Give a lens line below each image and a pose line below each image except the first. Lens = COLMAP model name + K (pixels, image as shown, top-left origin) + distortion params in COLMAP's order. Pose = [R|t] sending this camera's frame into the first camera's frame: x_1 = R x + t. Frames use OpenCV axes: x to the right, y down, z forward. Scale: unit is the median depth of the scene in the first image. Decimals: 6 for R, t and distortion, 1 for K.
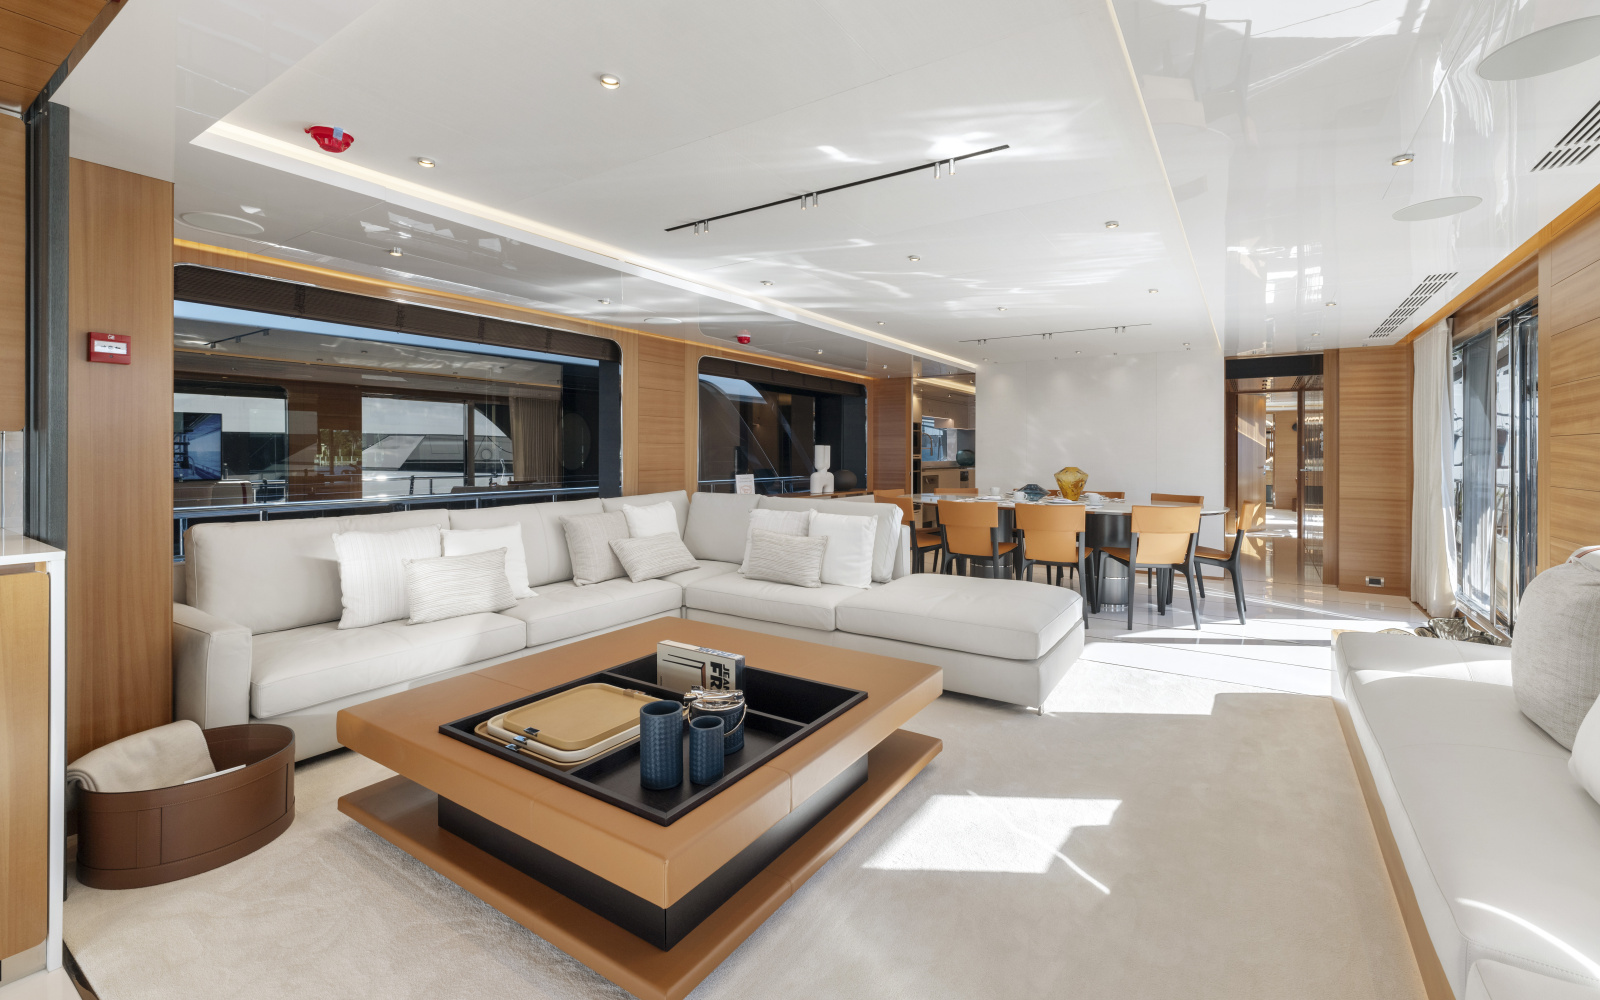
lens RADIAL K [[671.6, 0, 825.5], [0, 671.6, 428.8], [0, 0, 1]] dist [0.000353, -0.000087]
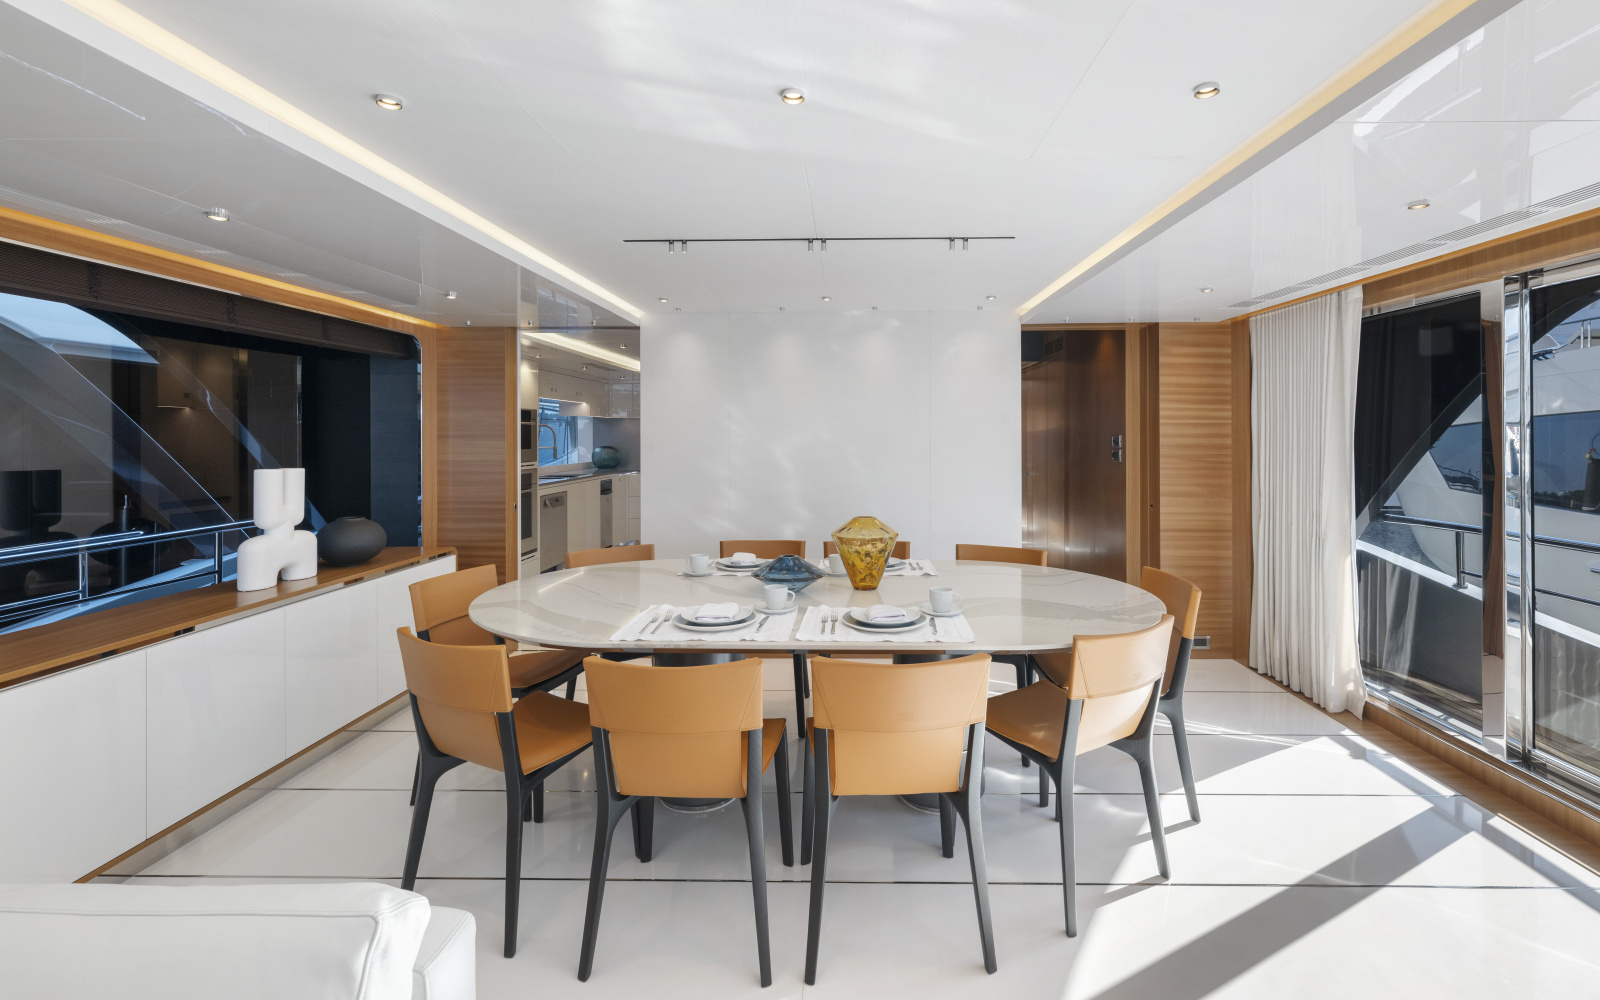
lens RADIAL K [[671.6, 0, 825.5], [0, 671.6, 428.8], [0, 0, 1]] dist [0.000353, -0.000087]
pose [[0.854867, -0.001745, 0.518844, 0.067680], [-0.015016, 0.999492, 0.028103, -0.016620], [-0.518630, -0.031815, 0.854407, 0.462105]]
